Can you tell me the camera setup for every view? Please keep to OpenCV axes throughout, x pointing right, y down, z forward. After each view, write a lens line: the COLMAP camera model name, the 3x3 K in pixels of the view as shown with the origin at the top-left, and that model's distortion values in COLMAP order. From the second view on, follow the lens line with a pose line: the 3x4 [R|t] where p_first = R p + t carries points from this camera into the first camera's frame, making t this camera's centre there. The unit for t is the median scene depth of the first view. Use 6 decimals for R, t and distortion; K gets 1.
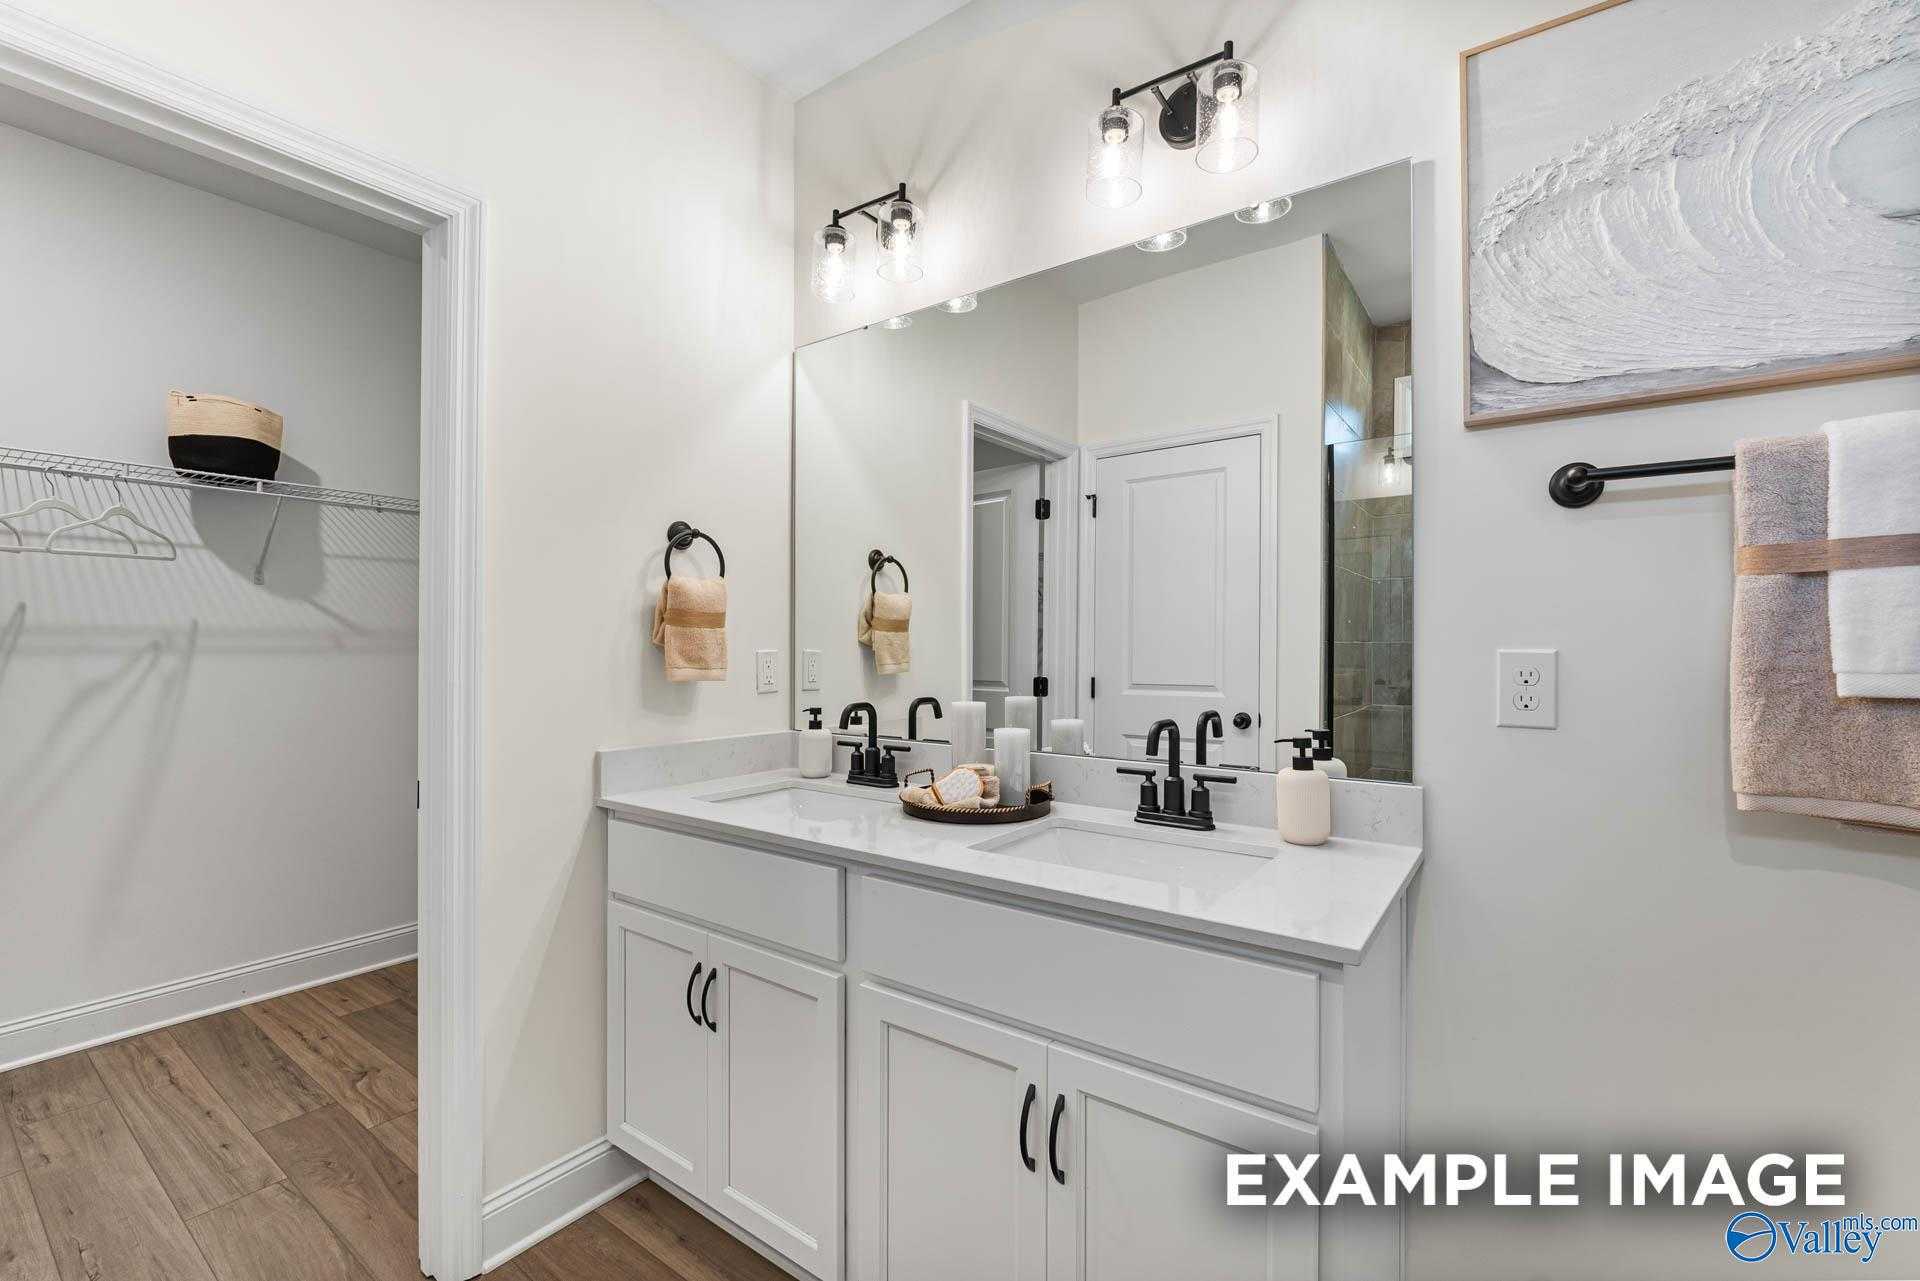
lens RADIAL K [[811.0, 0, 976.7], [0, 811.0, 639.2], [0, 0, 1]] dist [-0.011504, 0.000391]
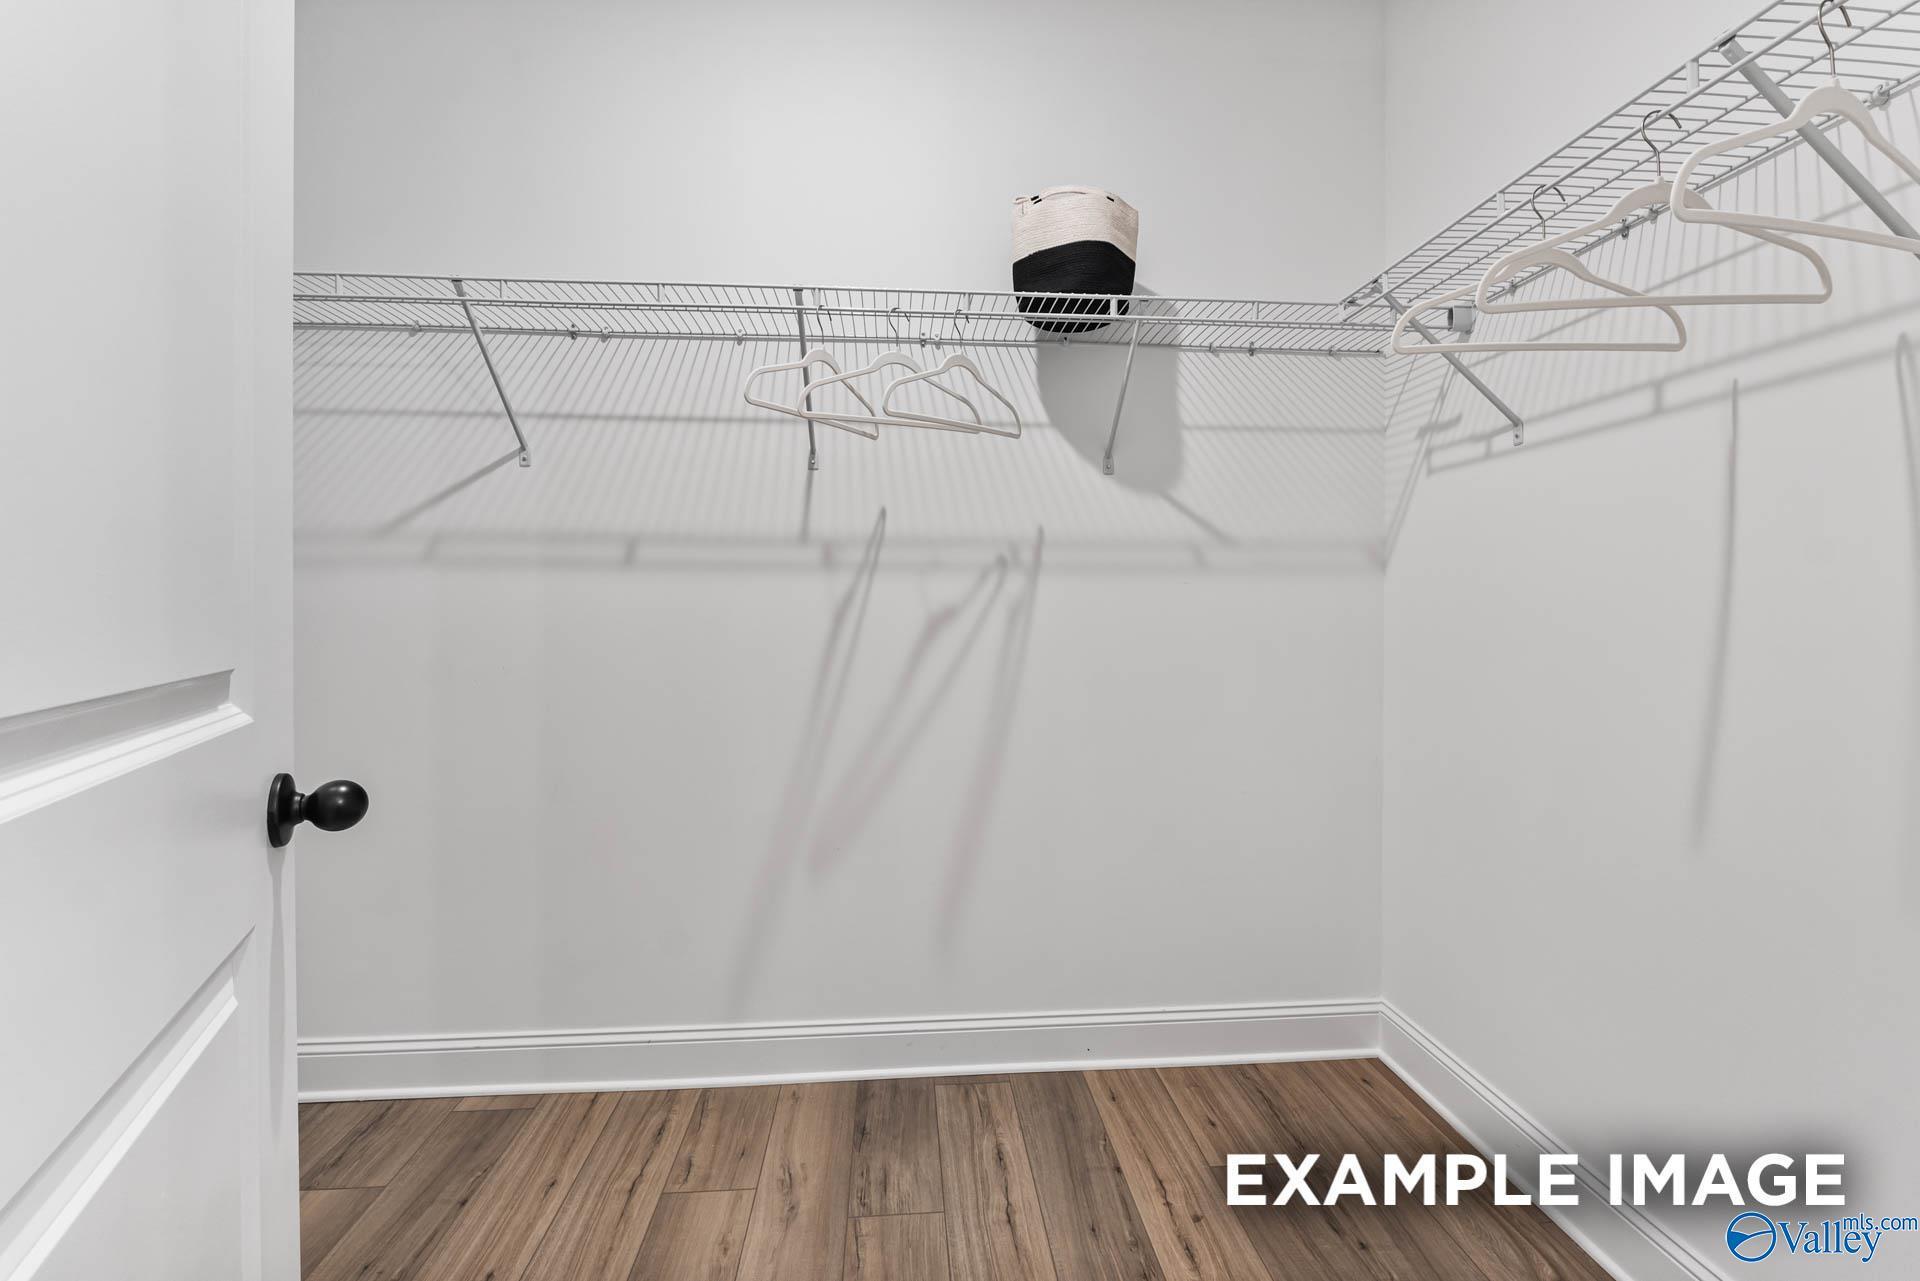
lens RADIAL K [[811.0, 0, 960.7], [0, 811.0, 632.0], [0, 0, 1]] dist [-0.011504, 0.000391]
pose [[0.641872, 0.027864, -0.766305, -0.465184], [0.002046, 0.999274, 0.038048, 0.044611], [0.766809, -0.025990, 0.641349, 0.481390]]
